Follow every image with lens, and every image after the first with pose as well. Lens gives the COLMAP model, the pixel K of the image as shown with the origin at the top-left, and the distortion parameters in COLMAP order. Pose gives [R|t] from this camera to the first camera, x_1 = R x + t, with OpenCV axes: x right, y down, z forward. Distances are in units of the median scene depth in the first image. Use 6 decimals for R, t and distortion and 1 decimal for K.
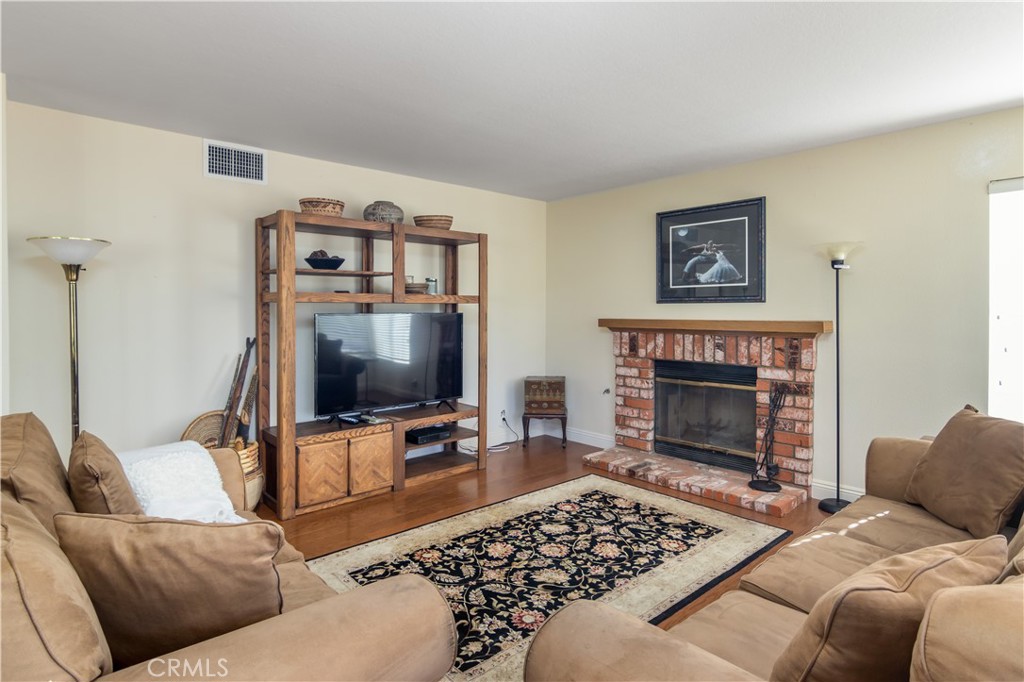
lens RADIAL K [[555.5, 0, 511.6], [0, 555.5, 312.2], [0, 0, 1]] dist [0.002371, 0.000516]
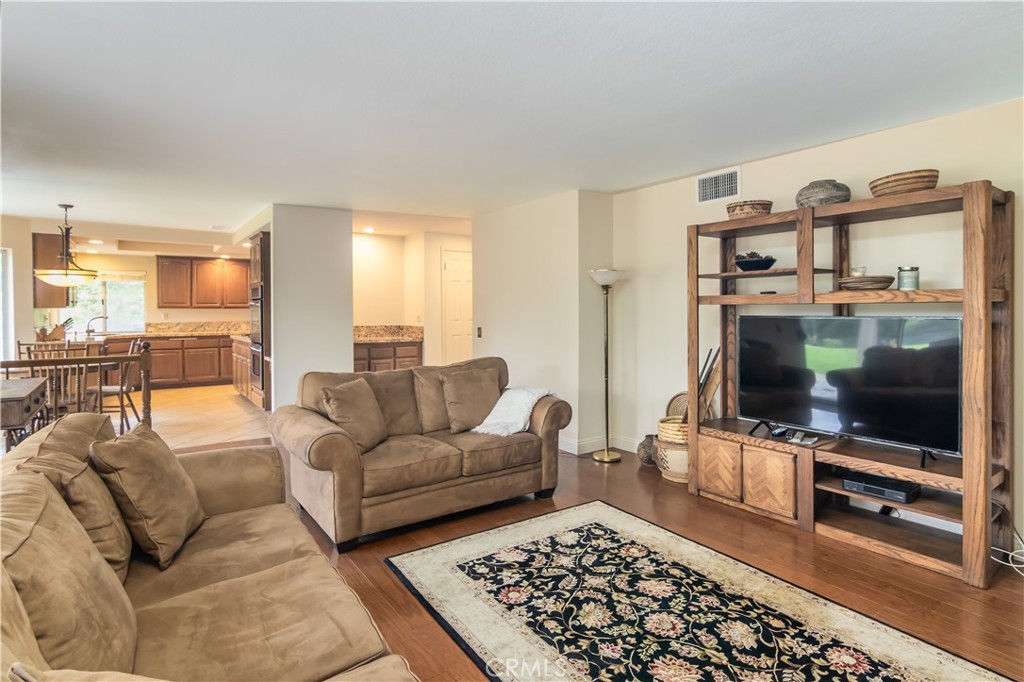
lens RADIAL K [[523.8, 0, 511.8], [0, 523.8, 310.7], [0, 0, 1]] dist [-0.001239, -0.000019]
pose [[-0.134584, 0.001946, -0.990900, 0.833706], [-0.004333, 0.999987, 0.002552, -0.008172], [0.990893, 0.004637, -0.134574, 0.898097]]
